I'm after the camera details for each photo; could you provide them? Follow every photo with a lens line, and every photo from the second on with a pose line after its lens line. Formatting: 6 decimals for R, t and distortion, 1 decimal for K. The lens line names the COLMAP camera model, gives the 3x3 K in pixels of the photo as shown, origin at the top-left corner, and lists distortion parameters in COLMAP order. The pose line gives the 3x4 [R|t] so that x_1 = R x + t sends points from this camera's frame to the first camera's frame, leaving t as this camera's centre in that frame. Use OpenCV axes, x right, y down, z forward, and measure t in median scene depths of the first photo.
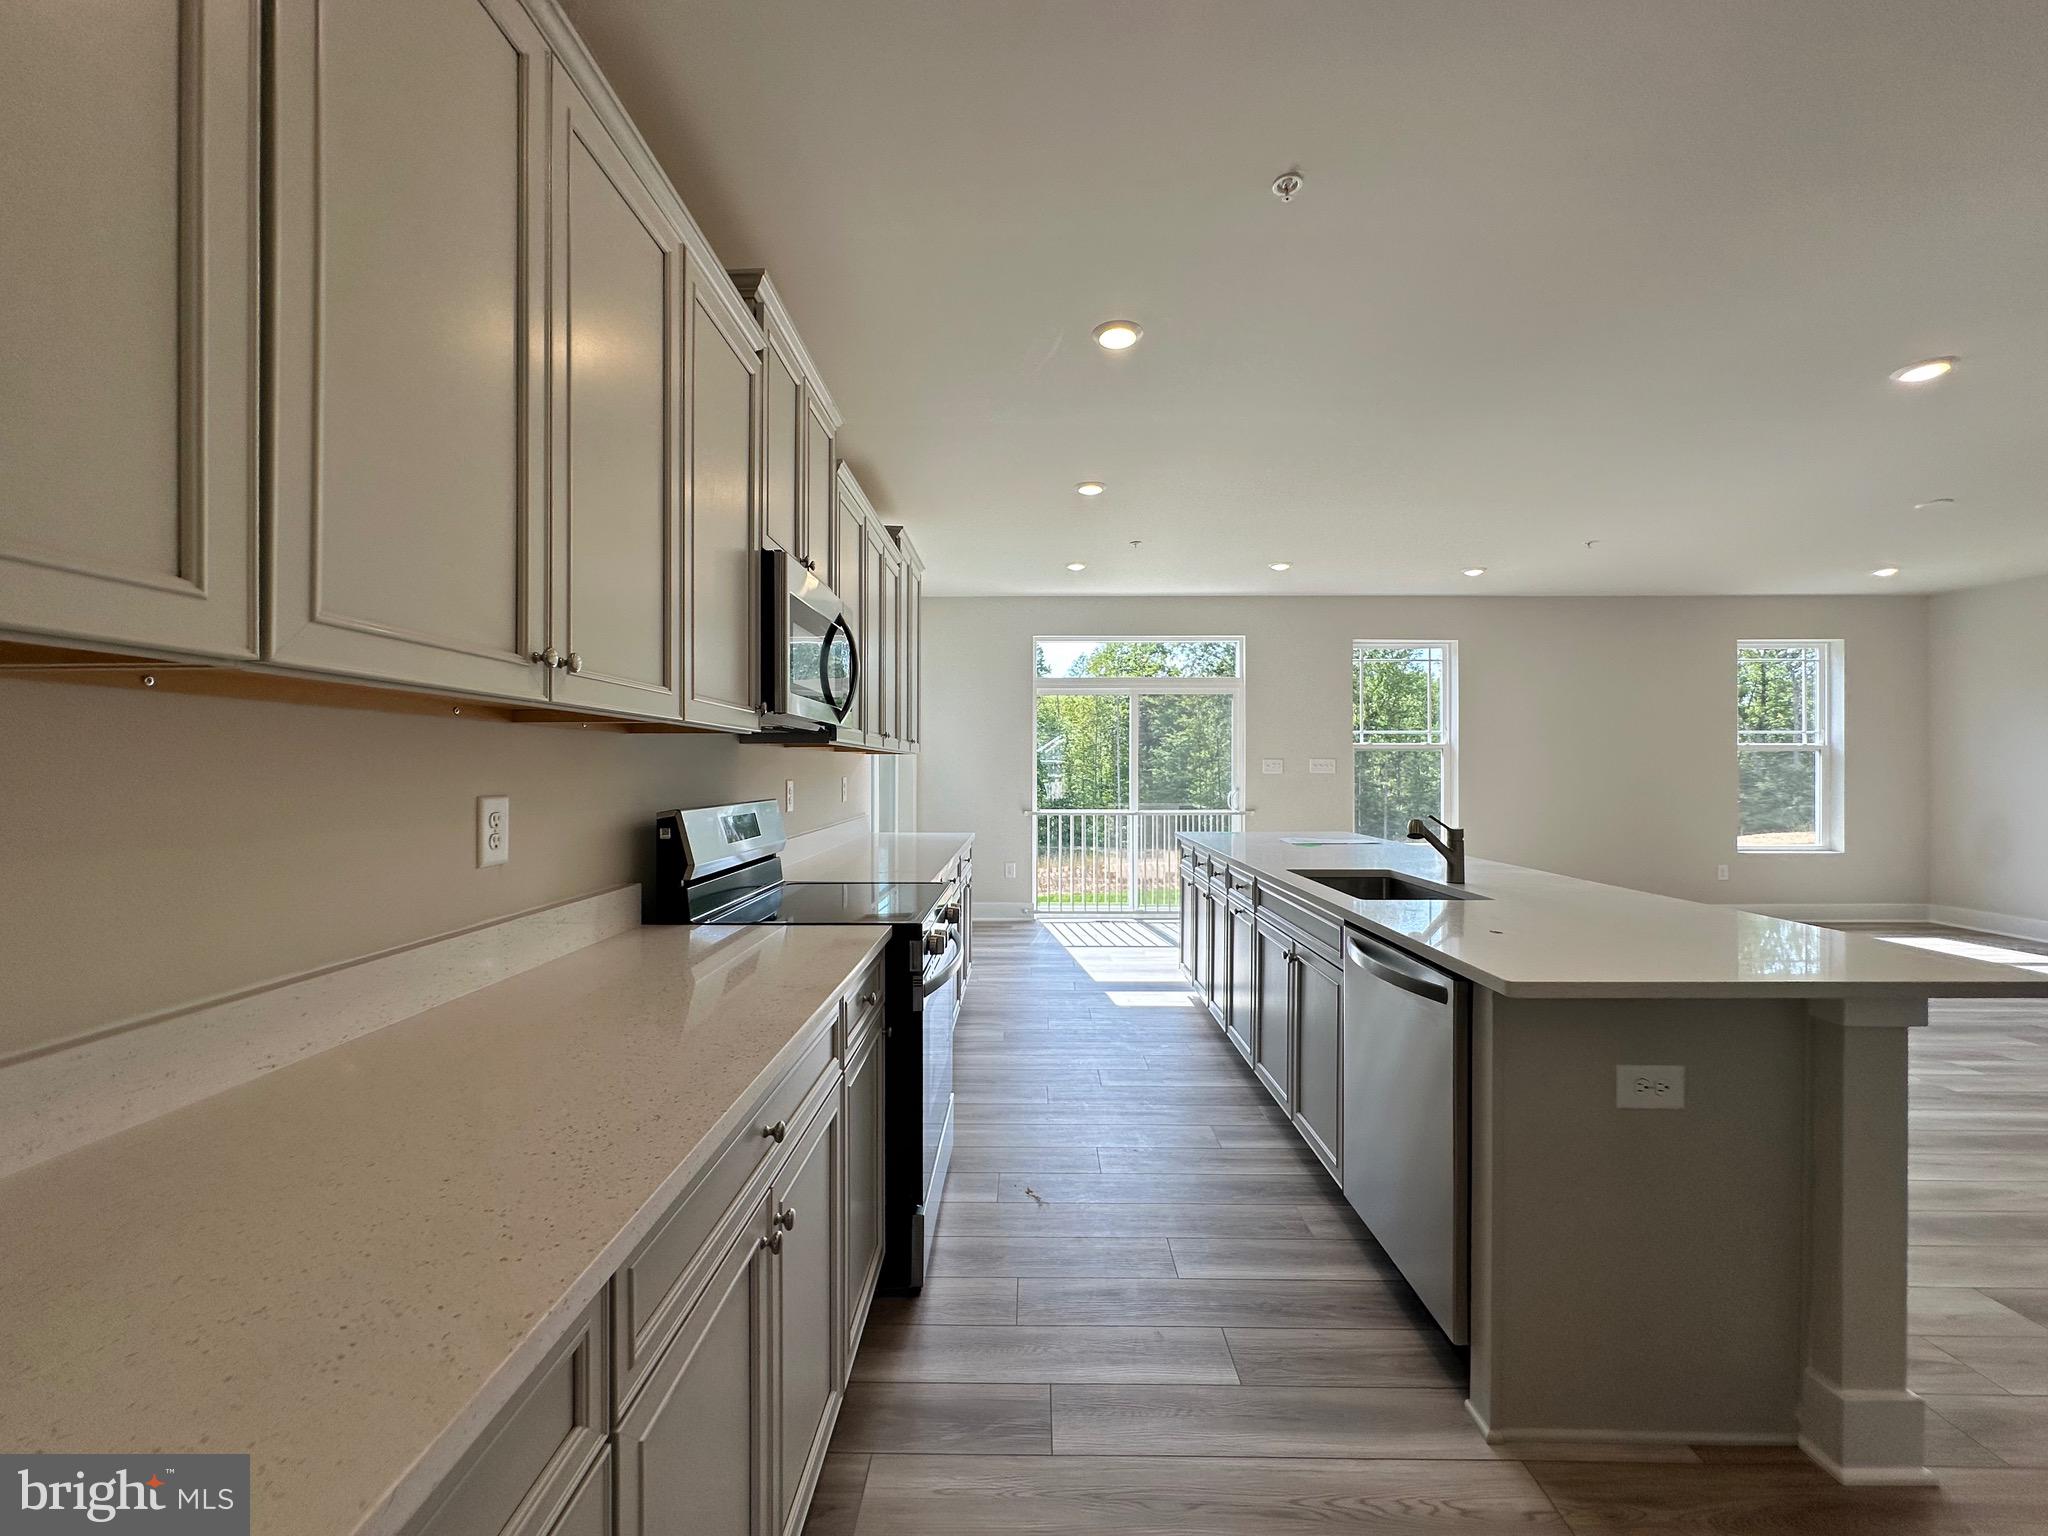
lens RADIAL K [[828.1, 0, 1025.9], [0, 828.1, 768.4], [0, 0, 1]] dist [-0.001603, 0.000019]
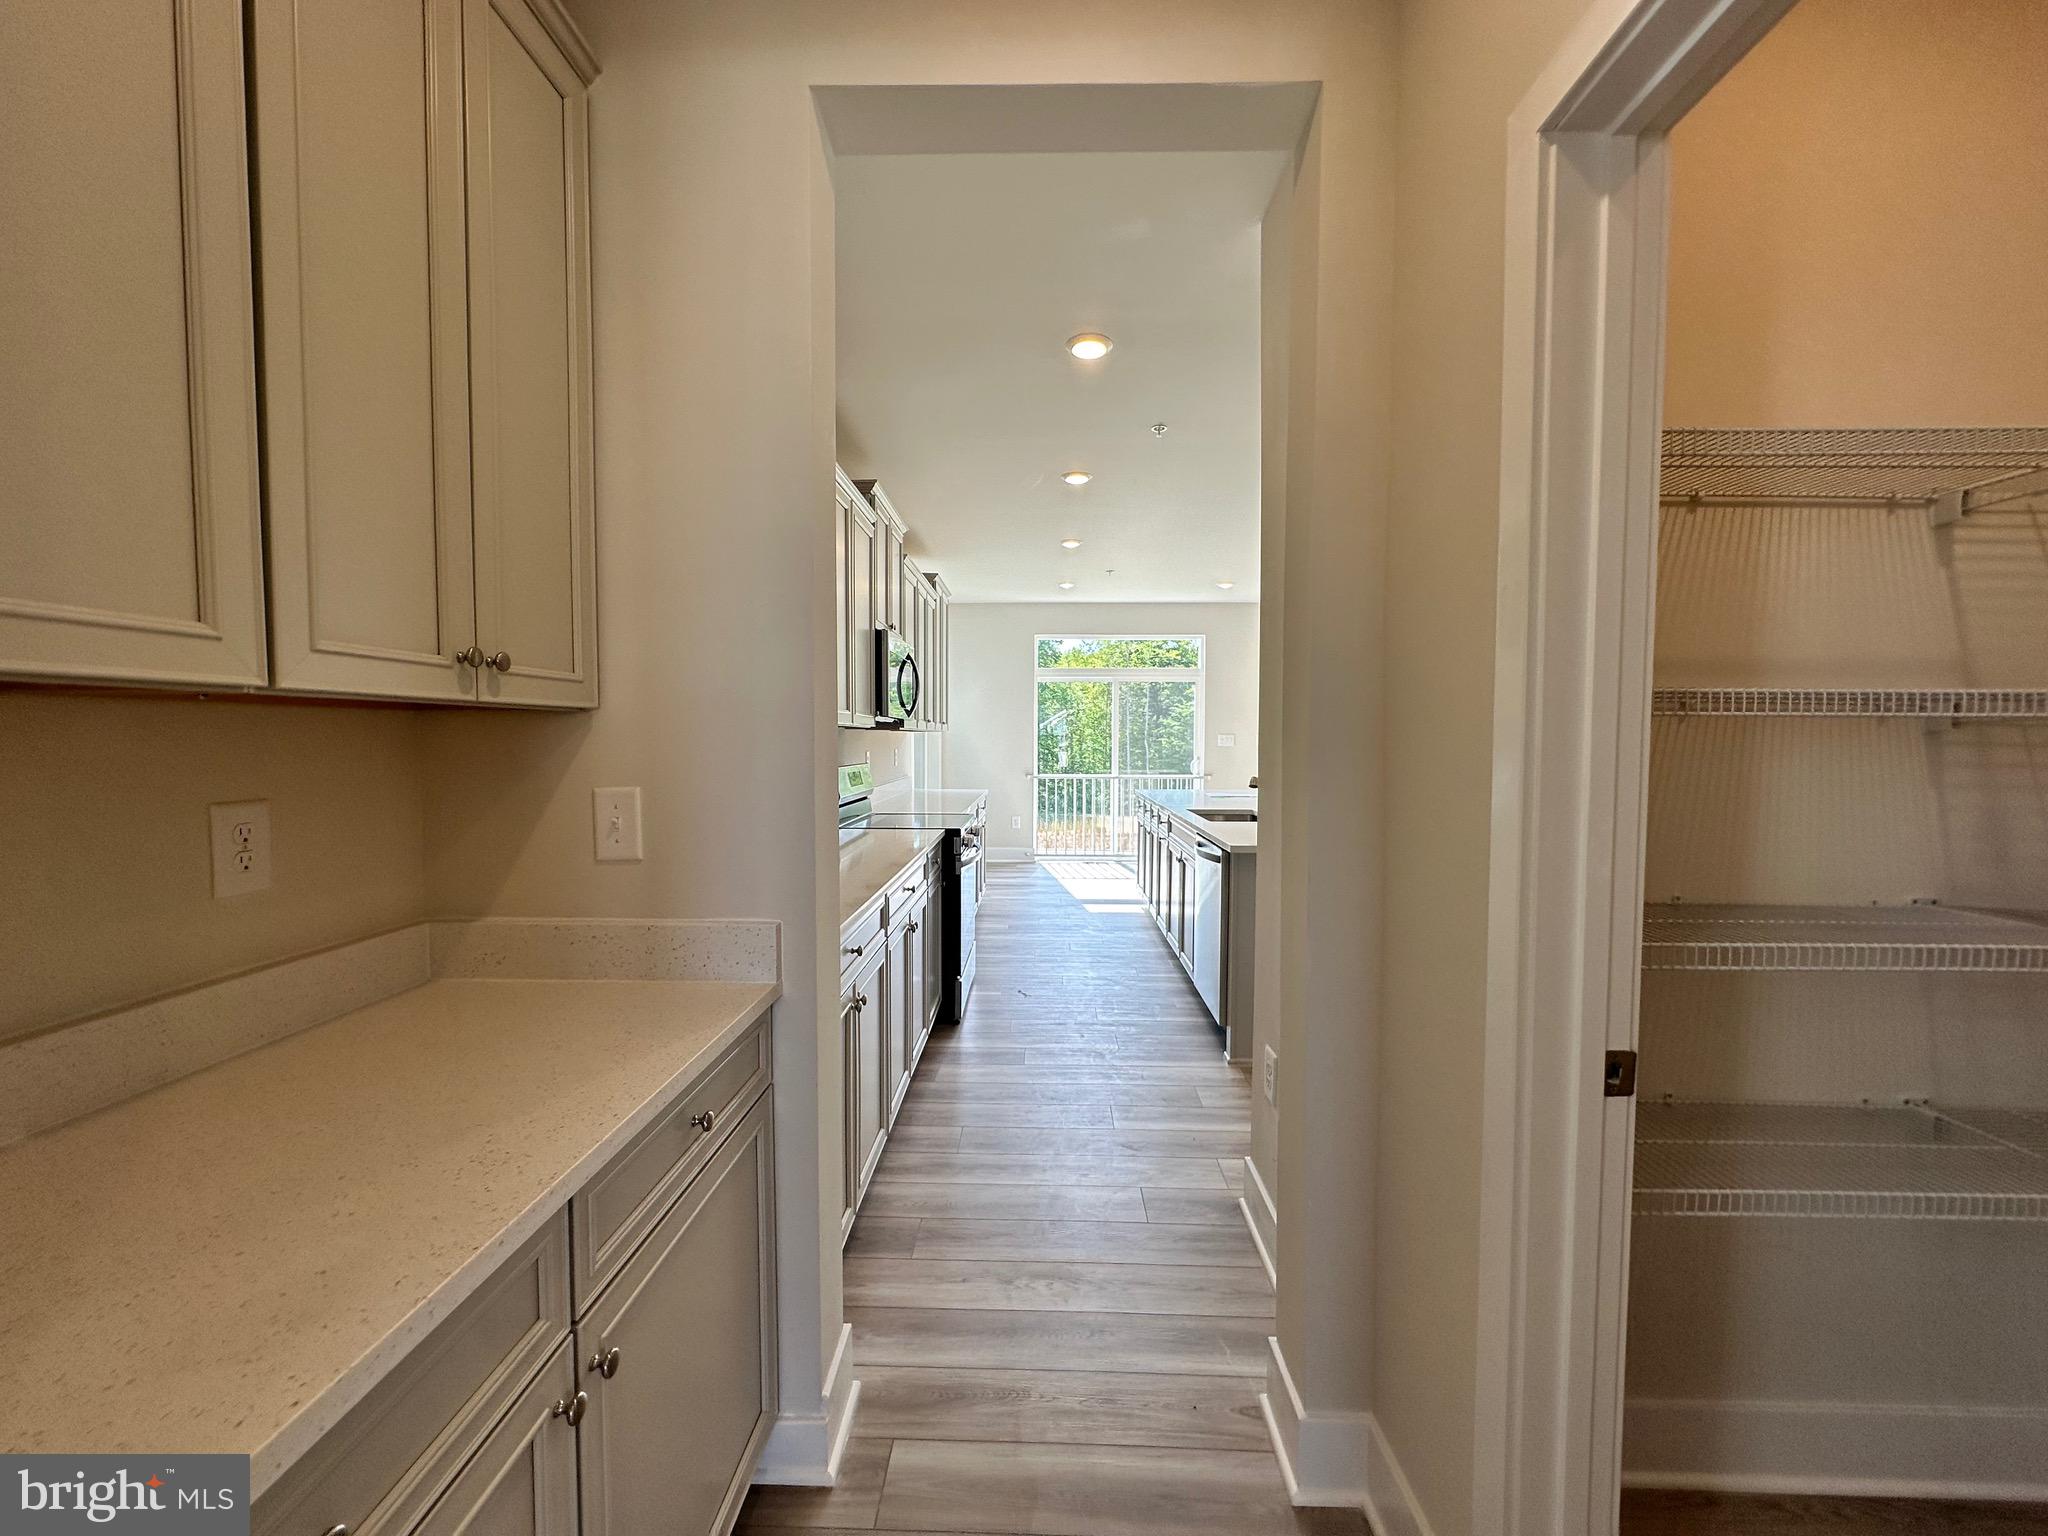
lens RADIAL K [[846.6, 0, 1028.6], [0, 846.6, 773.0], [0, 0, 1]] dist [0.000058, 0.000096]
pose [[0.999904, 0.004281, -0.013154, 0.038861], [-0.003713, 0.999071, 0.042925, -0.015617], [0.013326, -0.042872, 0.998992, -0.650162]]
